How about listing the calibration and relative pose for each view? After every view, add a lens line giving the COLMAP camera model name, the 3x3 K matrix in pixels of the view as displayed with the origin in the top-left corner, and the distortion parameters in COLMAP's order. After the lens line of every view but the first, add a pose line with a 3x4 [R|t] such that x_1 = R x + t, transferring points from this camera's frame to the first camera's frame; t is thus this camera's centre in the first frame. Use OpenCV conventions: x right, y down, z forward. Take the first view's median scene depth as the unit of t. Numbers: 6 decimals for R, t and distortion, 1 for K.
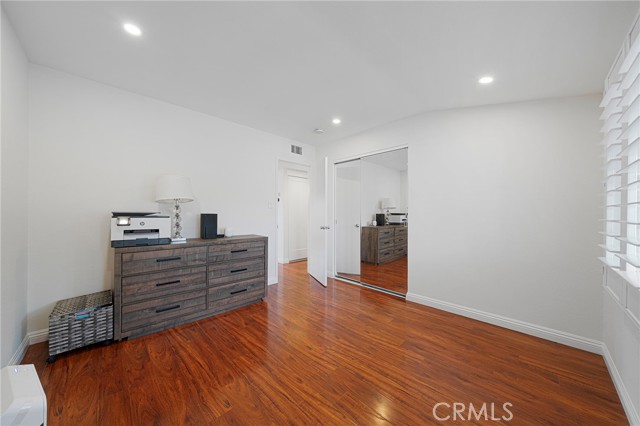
lens RADIAL K [[220.4, 0, 319.6], [0, 220.4, 215.2], [0, 0, 1]] dist [-0.004257, -0.000299]
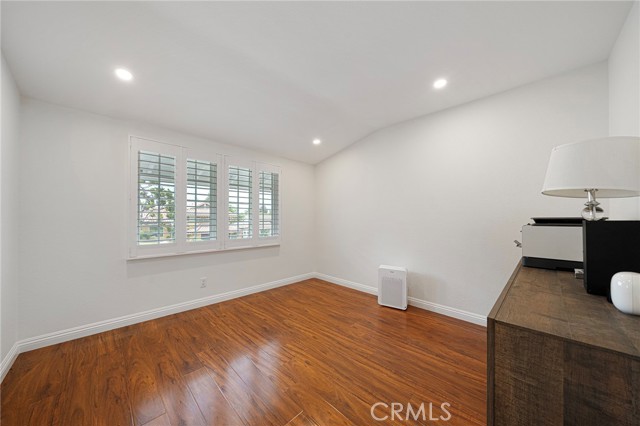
lens RADIAL K [[220.4, 0, 321.3], [0, 220.4, 217.3], [0, 0, 1]] dist [-0.004257, -0.000299]
pose [[-0.999821, -0.011081, -0.015315, -0.091380], [-0.011103, 0.999937, 0.001319, -0.010348], [0.015299, 0.001489, -0.999882, 2.112065]]
